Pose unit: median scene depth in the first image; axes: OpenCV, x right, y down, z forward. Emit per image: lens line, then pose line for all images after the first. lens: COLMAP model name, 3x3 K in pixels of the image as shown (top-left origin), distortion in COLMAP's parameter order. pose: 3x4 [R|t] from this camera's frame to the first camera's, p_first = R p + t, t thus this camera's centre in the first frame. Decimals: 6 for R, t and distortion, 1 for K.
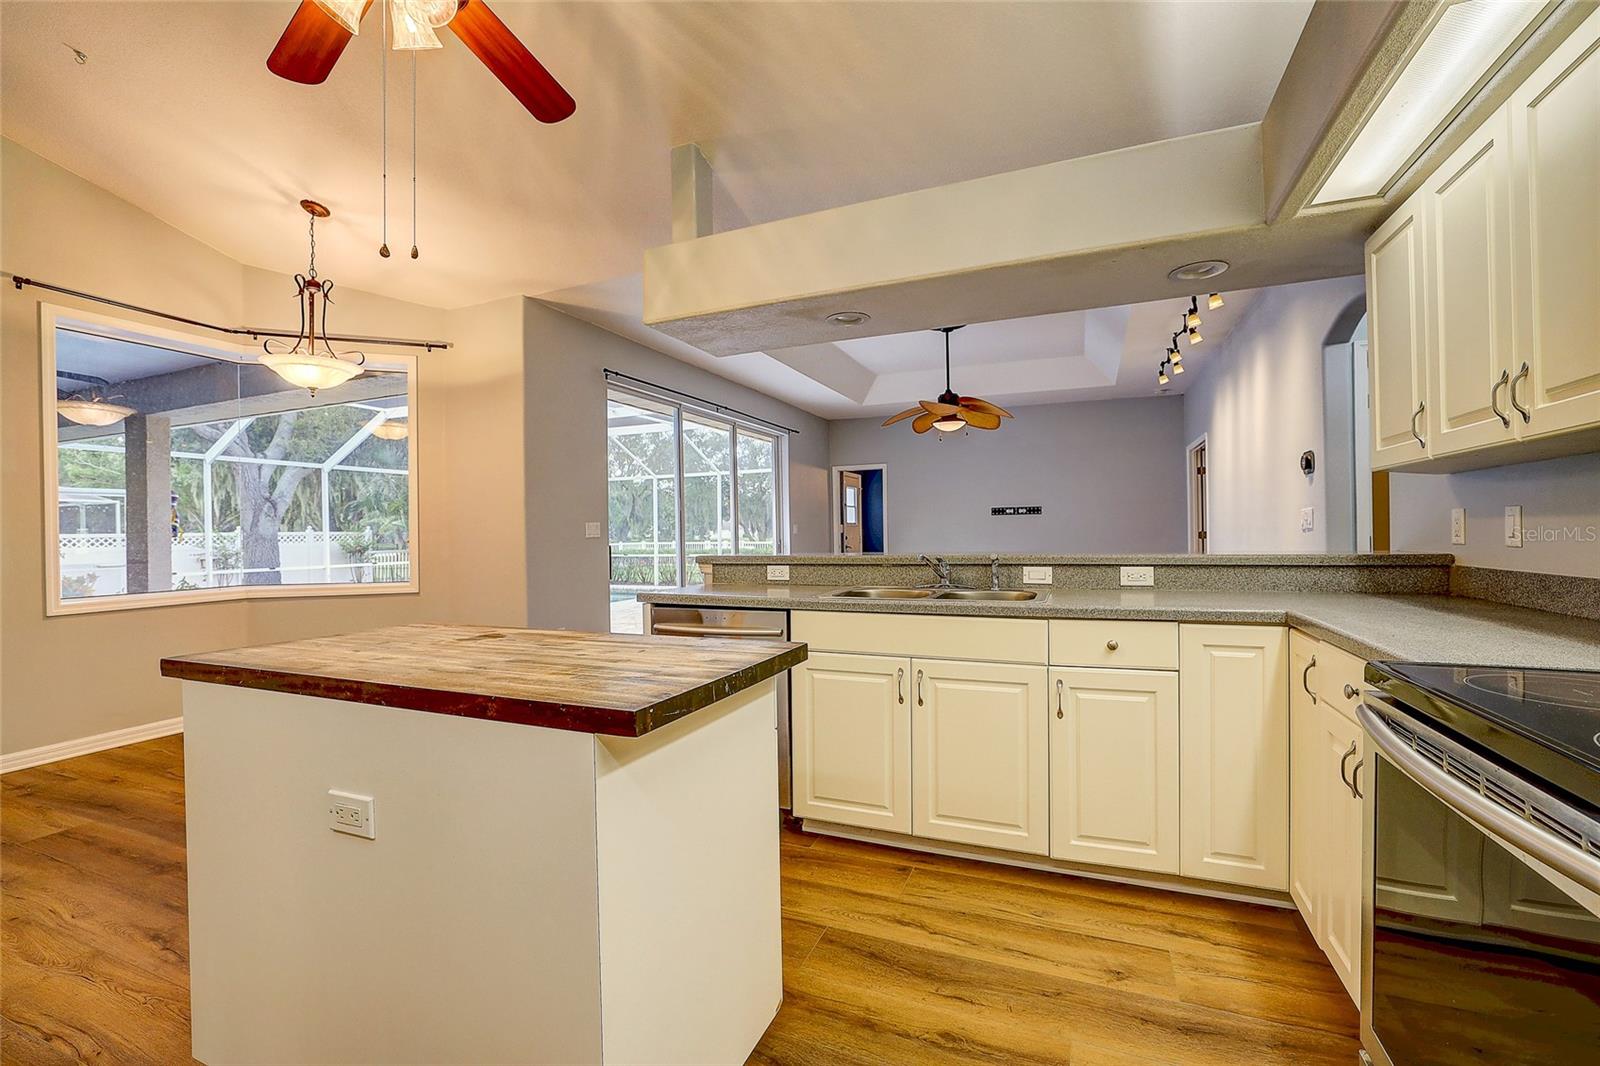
lens RADIAL K [[690.3, 0, 797.5], [0, 690.3, 532.3], [0, 0, 1]] dist [-0.041734, 0.017434]
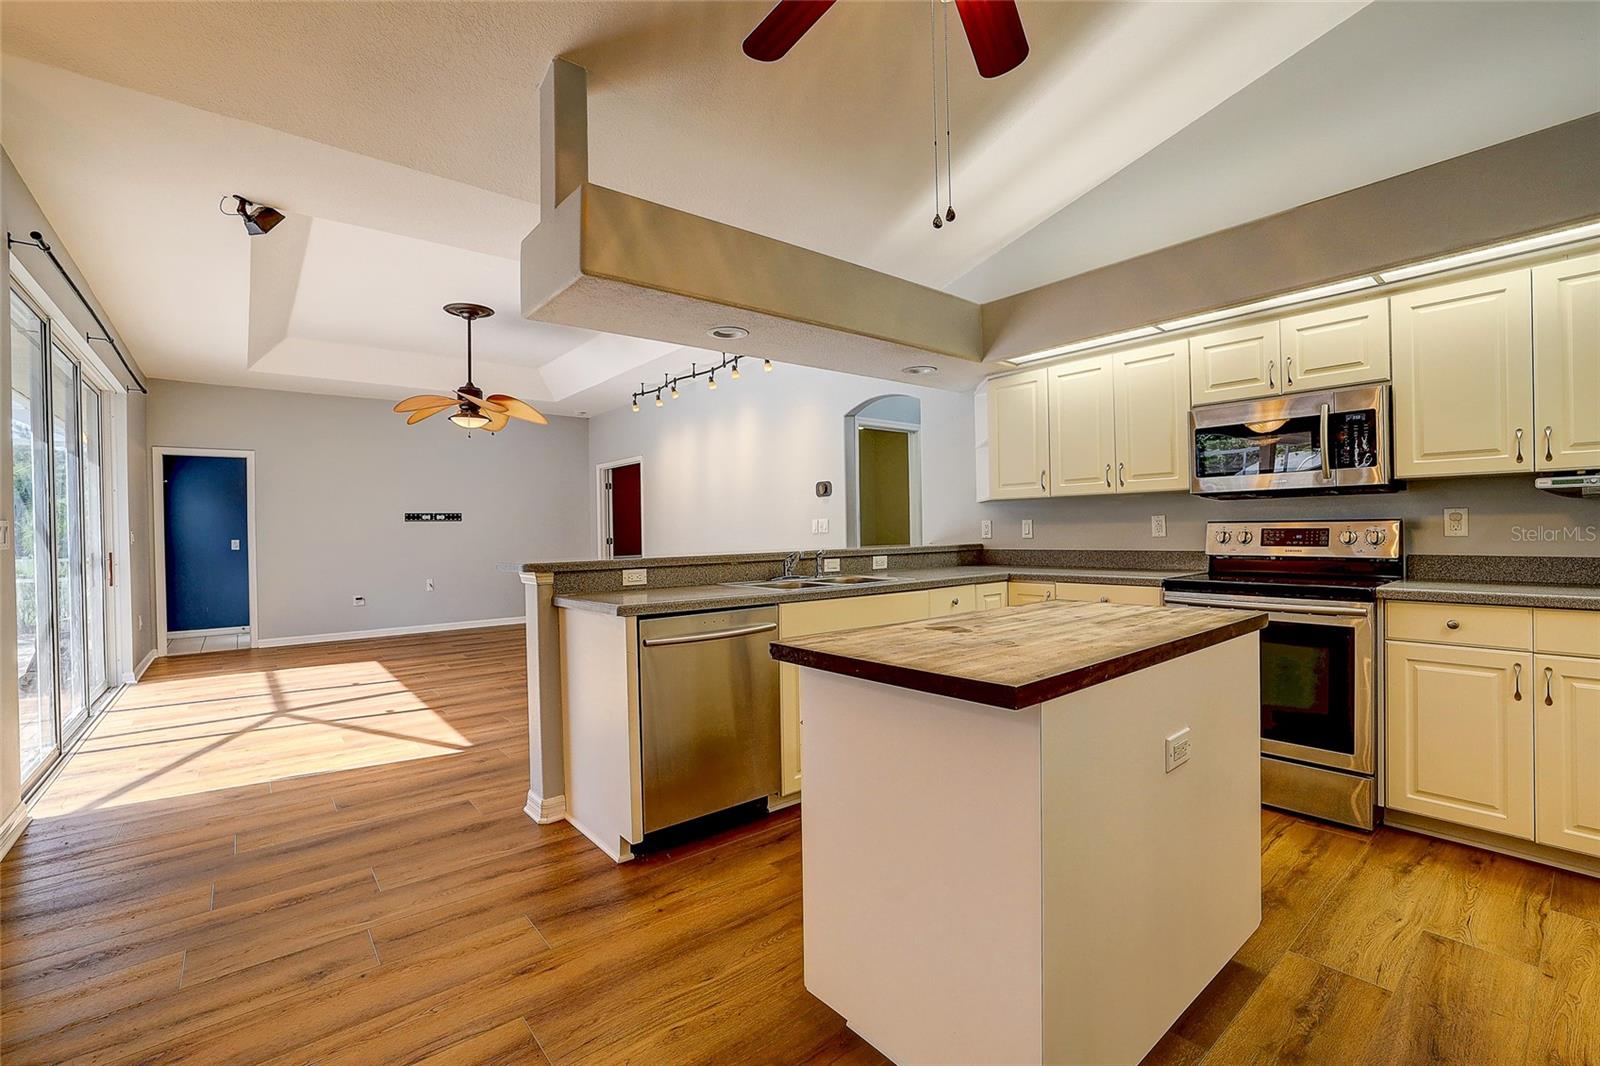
lens RADIAL K [[690.3, 0, 797.5], [0, 690.3, 532.3], [0, 0, 1]] dist [-0.041734, 0.017434]
pose [[0.463212, 0.003649, 0.886240, -0.637028], [0.010909, 0.999892, -0.009819, 0.008723], [-0.886180, 0.014216, 0.463122, 0.324019]]
